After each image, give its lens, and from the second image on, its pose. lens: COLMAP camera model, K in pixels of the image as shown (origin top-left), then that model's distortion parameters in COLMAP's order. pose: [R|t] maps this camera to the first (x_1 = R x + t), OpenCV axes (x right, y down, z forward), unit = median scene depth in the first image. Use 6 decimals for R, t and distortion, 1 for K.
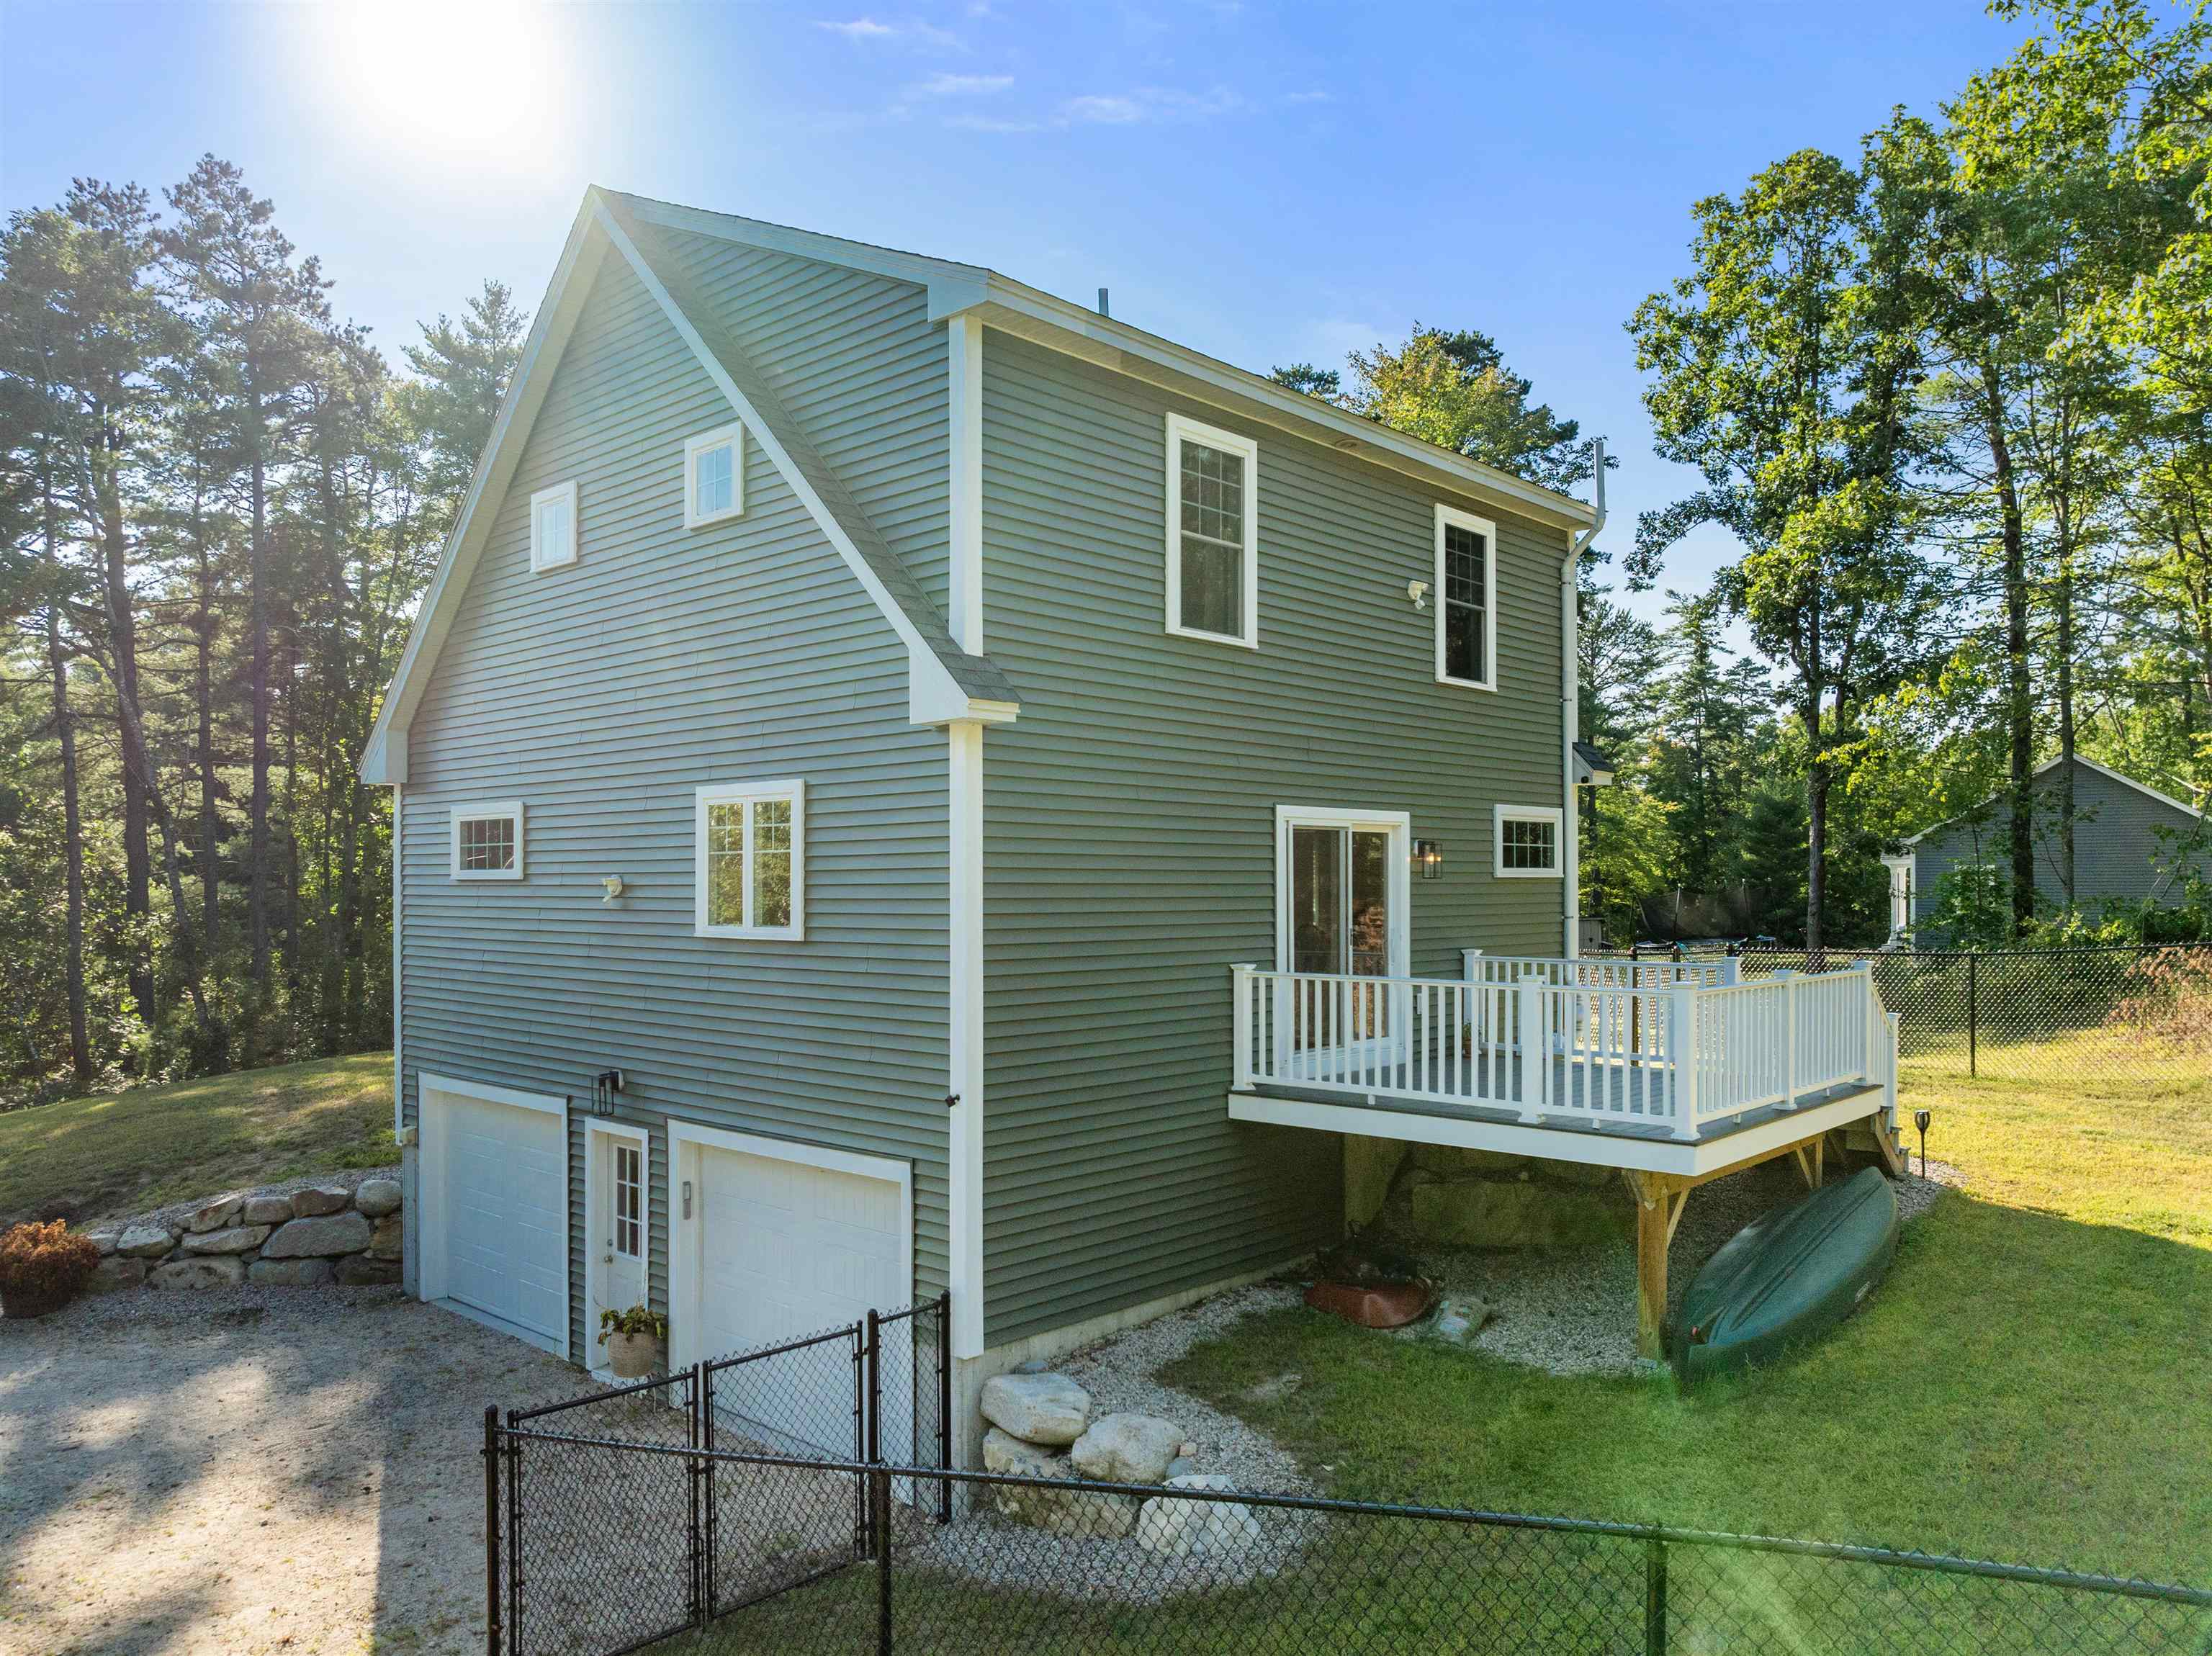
lens RADIAL K [[1588.8, 0, 1102.0], [0, 1588.8, 874.0], [0, 0, 1]] dist [-0.049071, 0.024920]
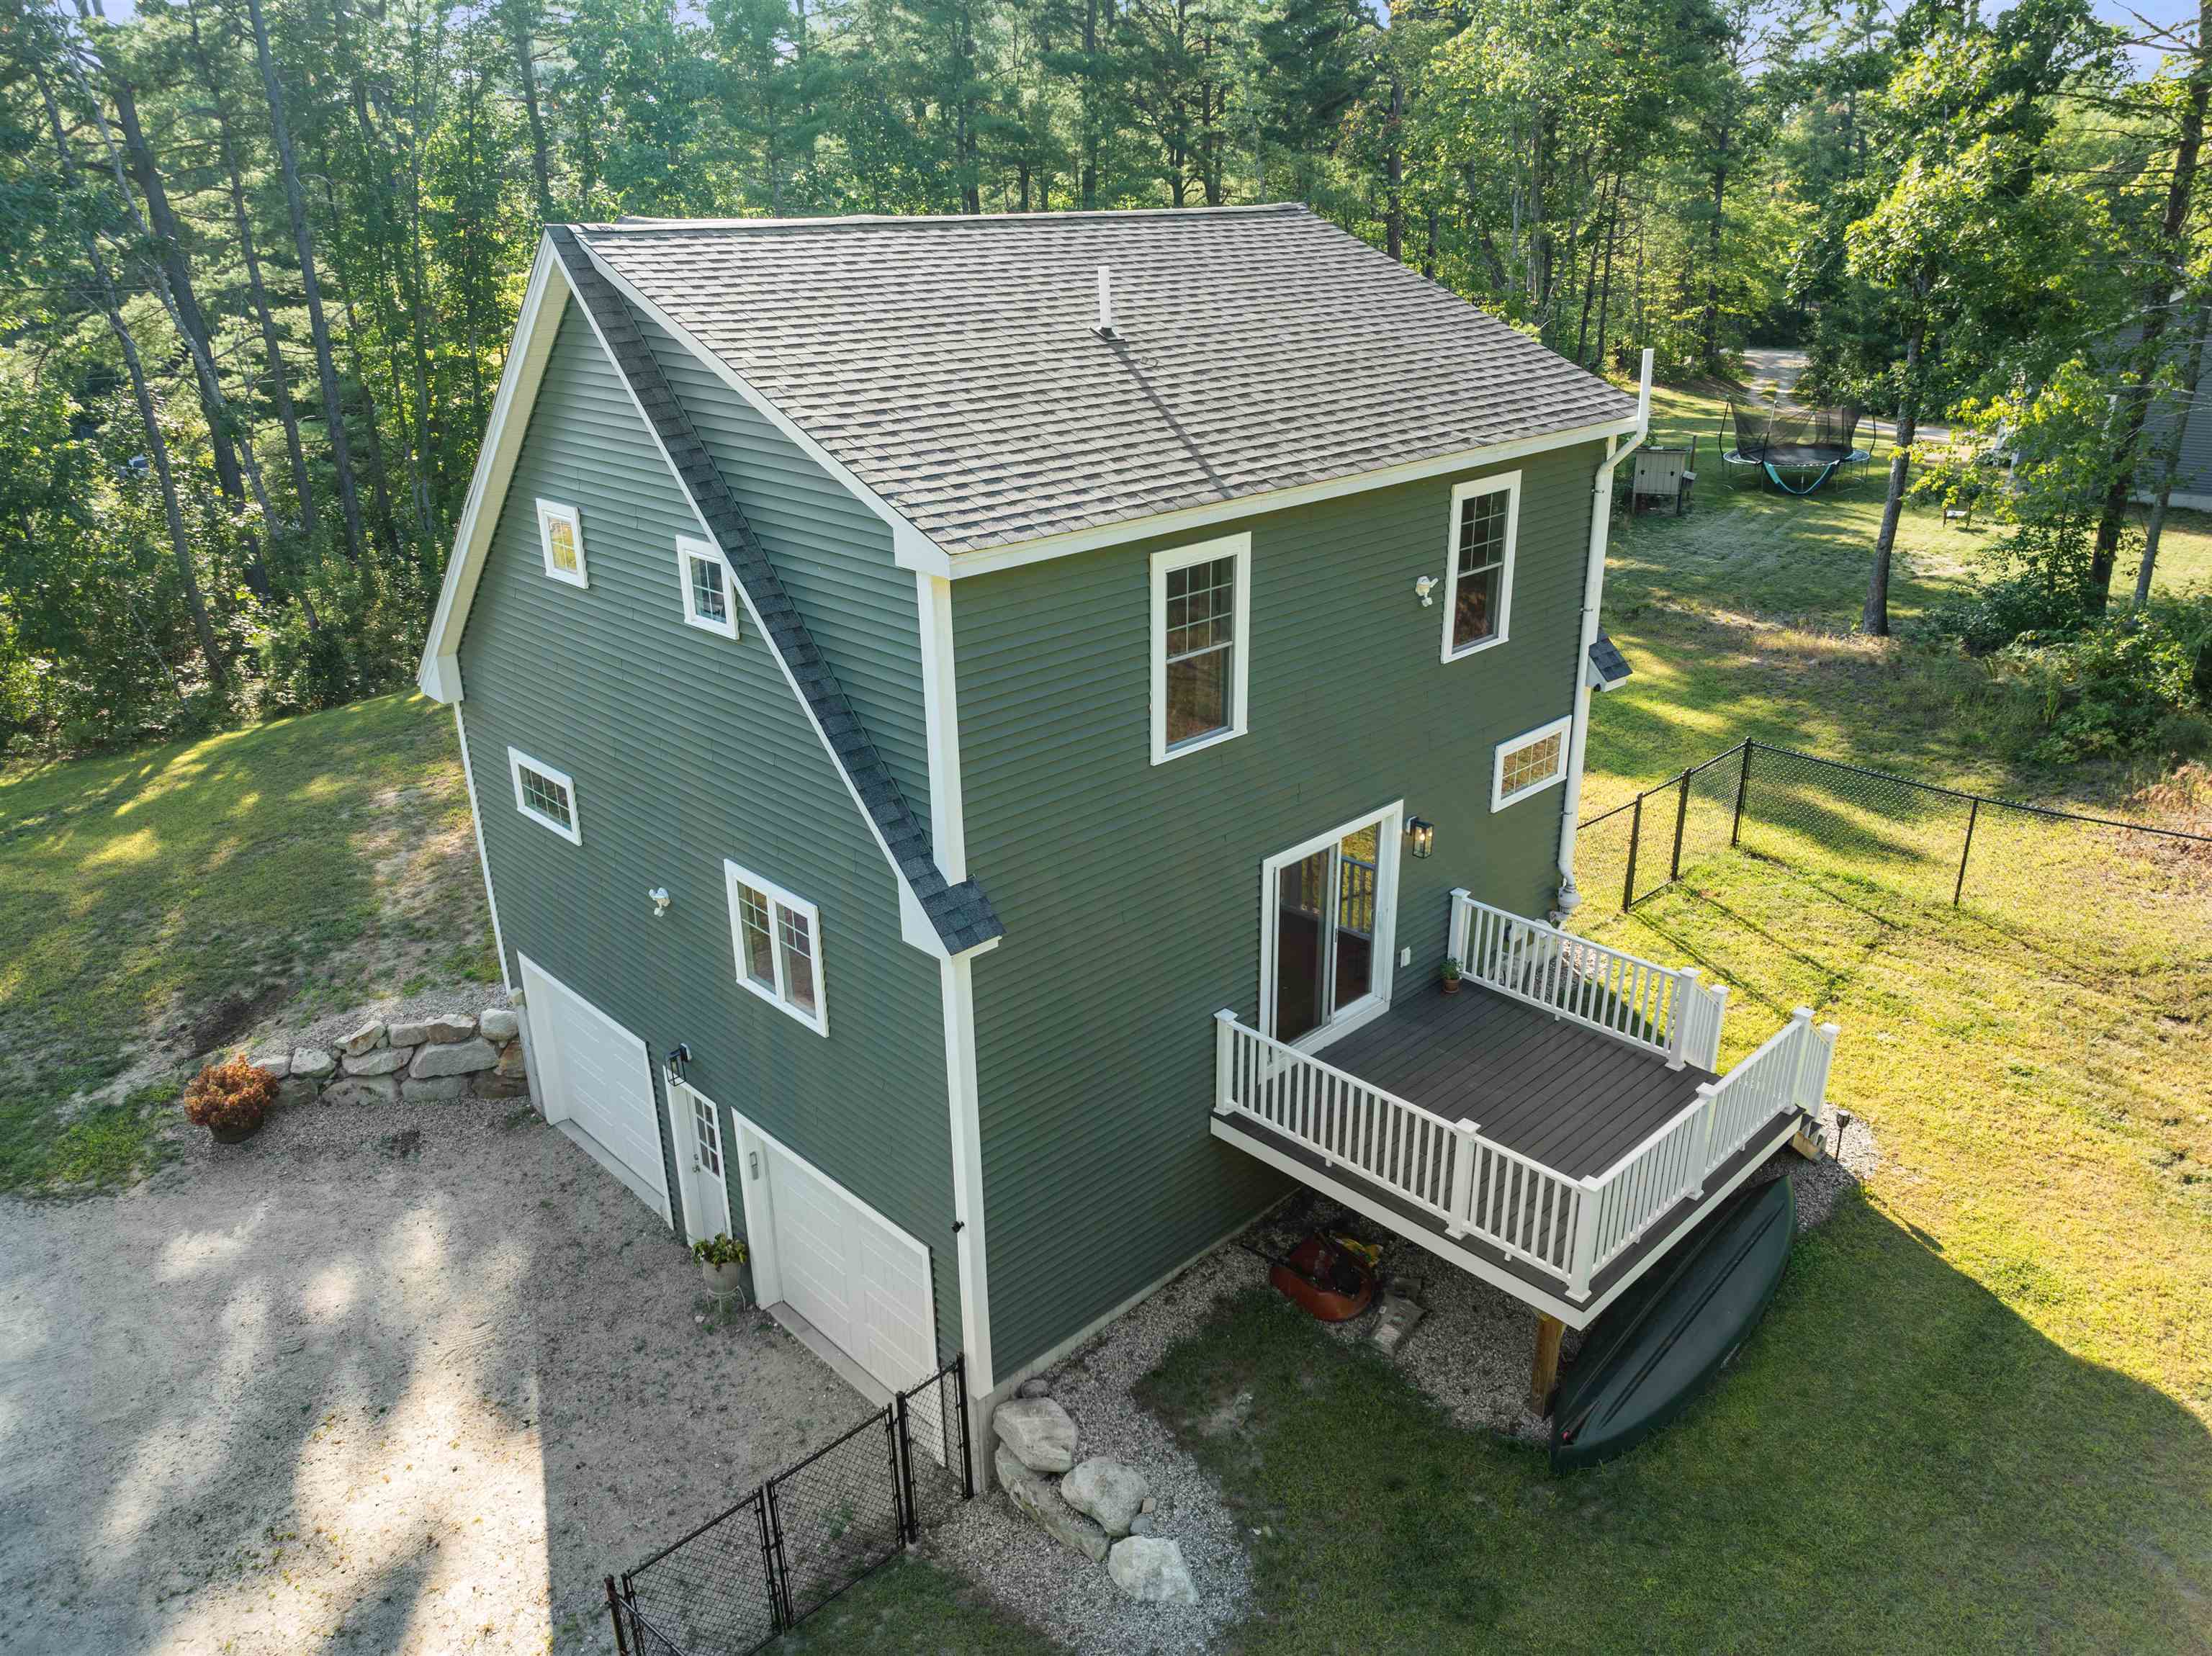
lens RADIAL K [[1568.0, 0, 1089.2], [0, 1568.0, 829.7], [0, 0, 1]] dist [-0.036691, 0.003176]
pose [[0.997676, 0.010146, -0.067383, 0.063744], [0.016402, 0.924022, 0.381986, -0.463694], [0.066139, -0.382204, 0.921708, 0.032226]]
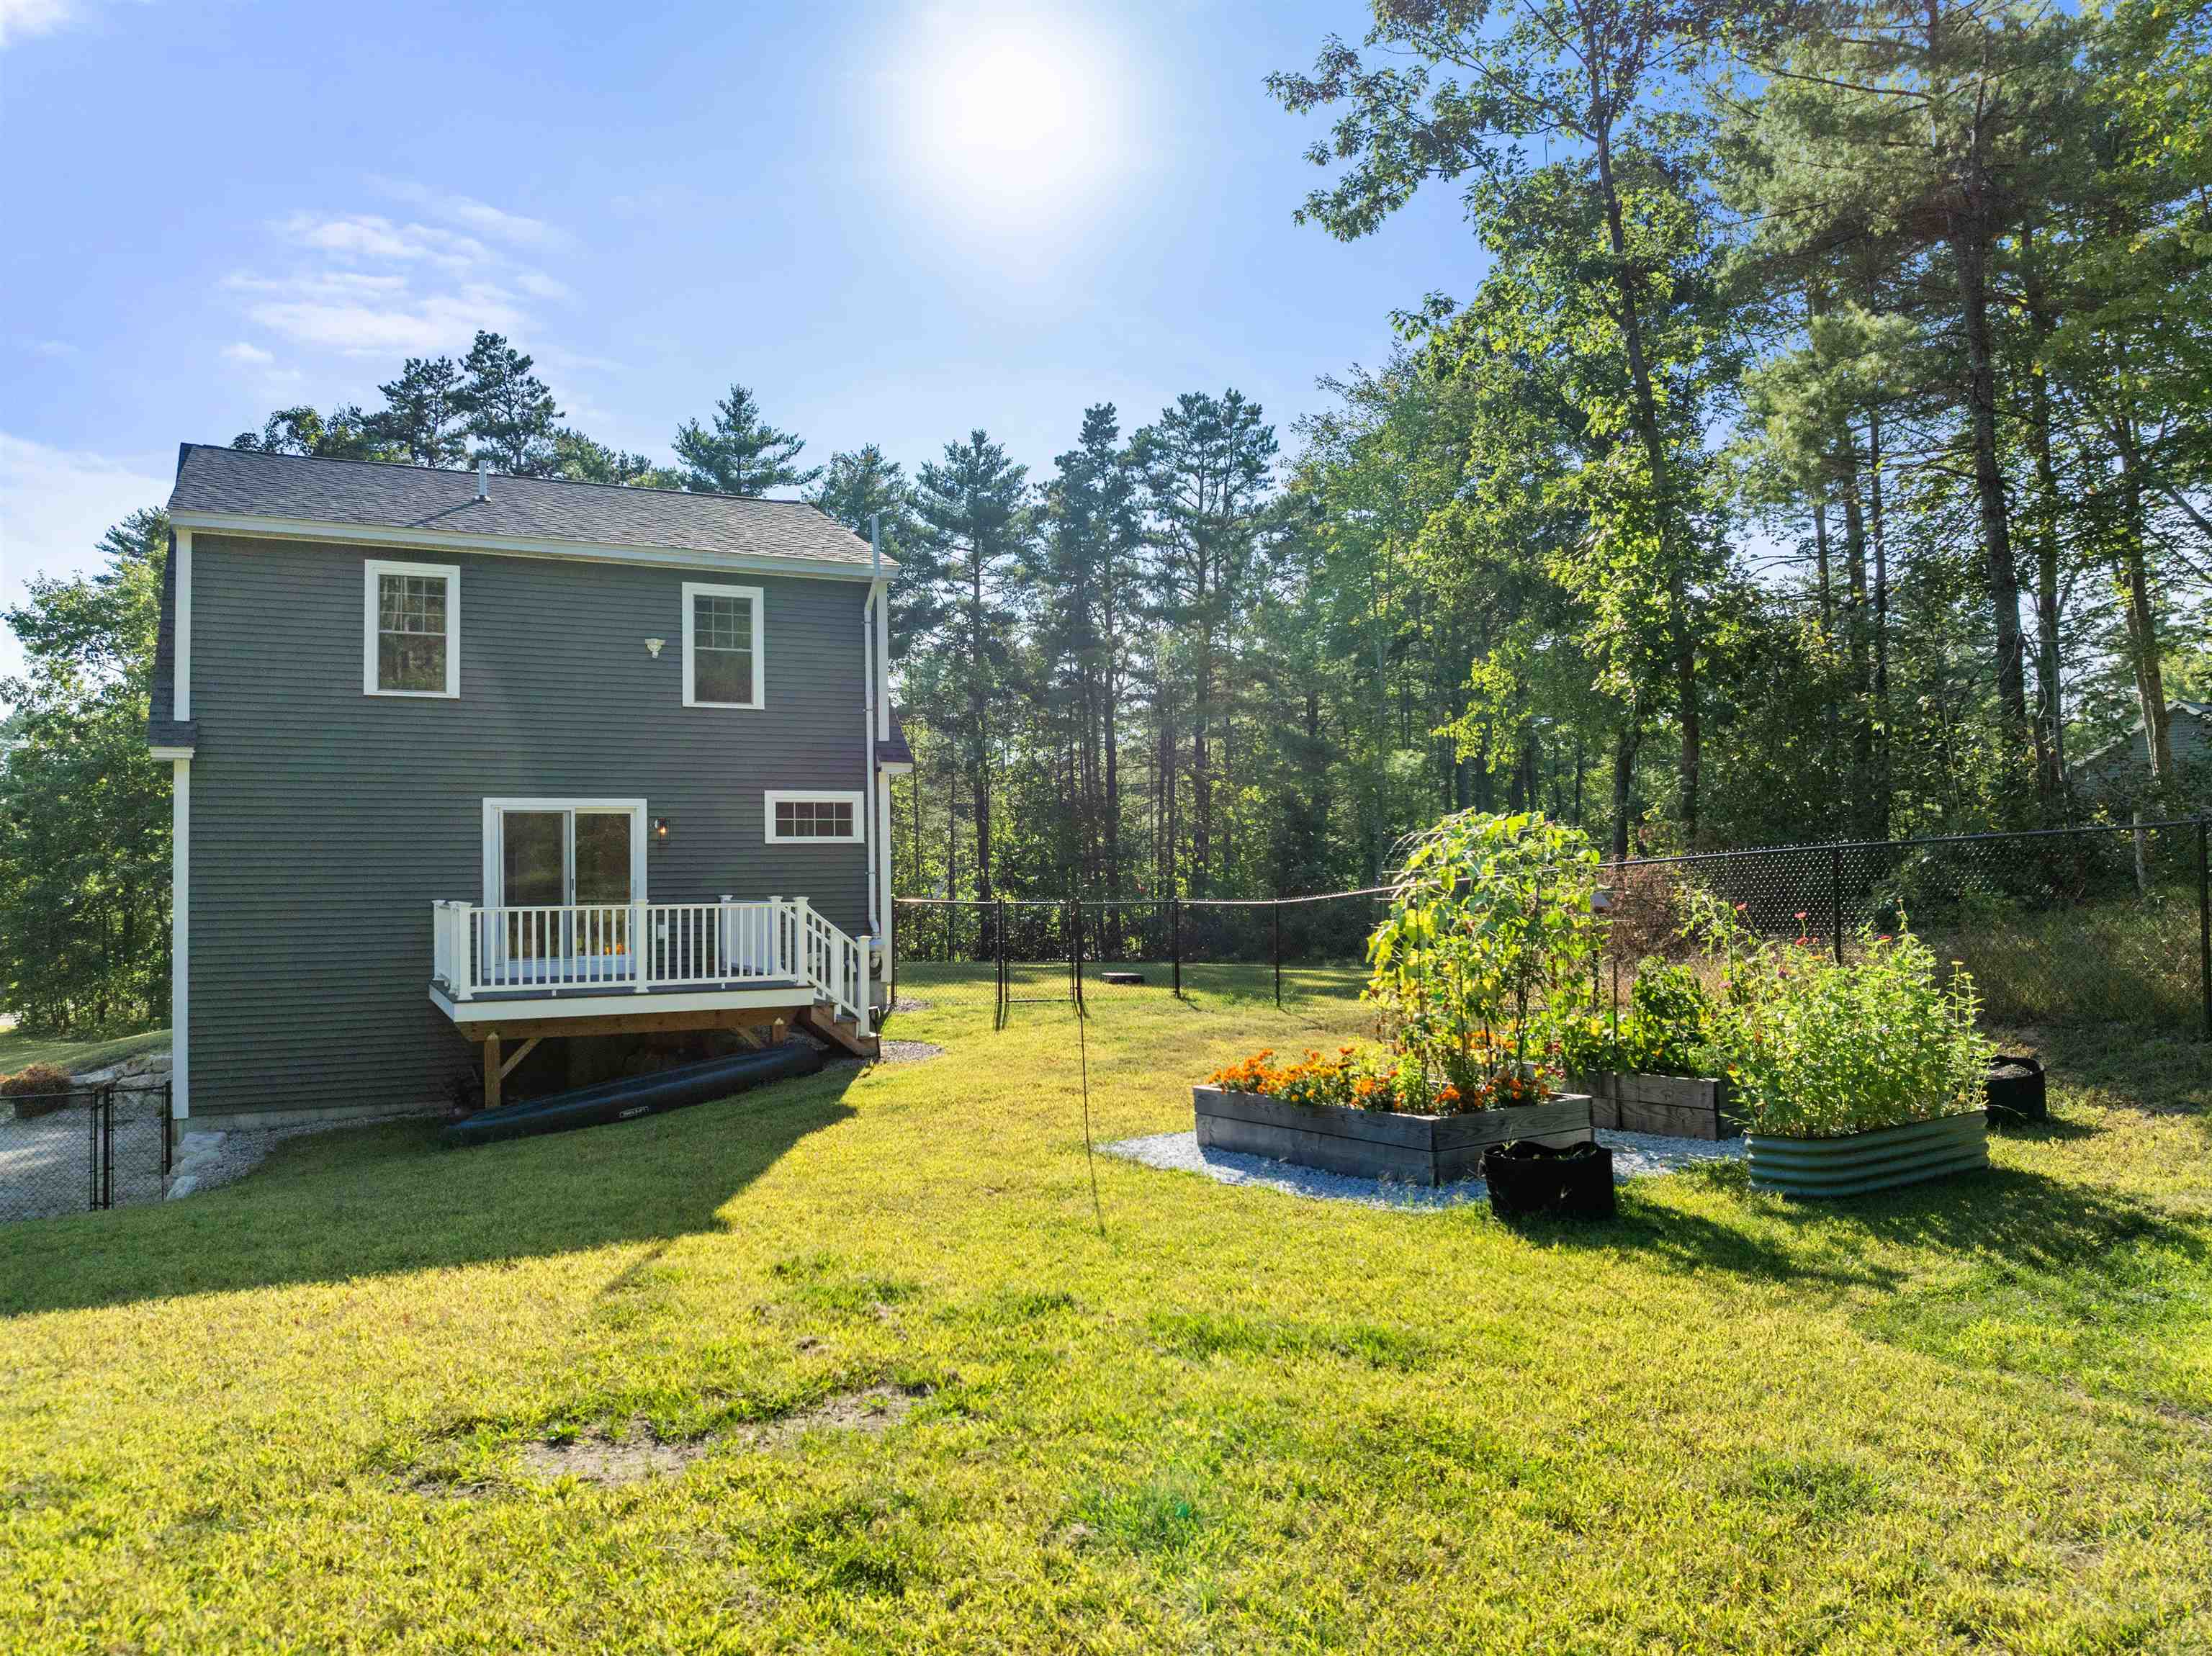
lens RADIAL K [[1568.0, 0, 1089.2], [0, 1568.0, 829.7], [0, 0, 1]] dist [-0.036691, 0.003176]
pose [[0.936495, -0.021701, -0.350008, 1.183396], [0.013920, 0.999597, -0.024730, 0.032446], [0.350404, 0.018287, 0.936420, -0.207363]]
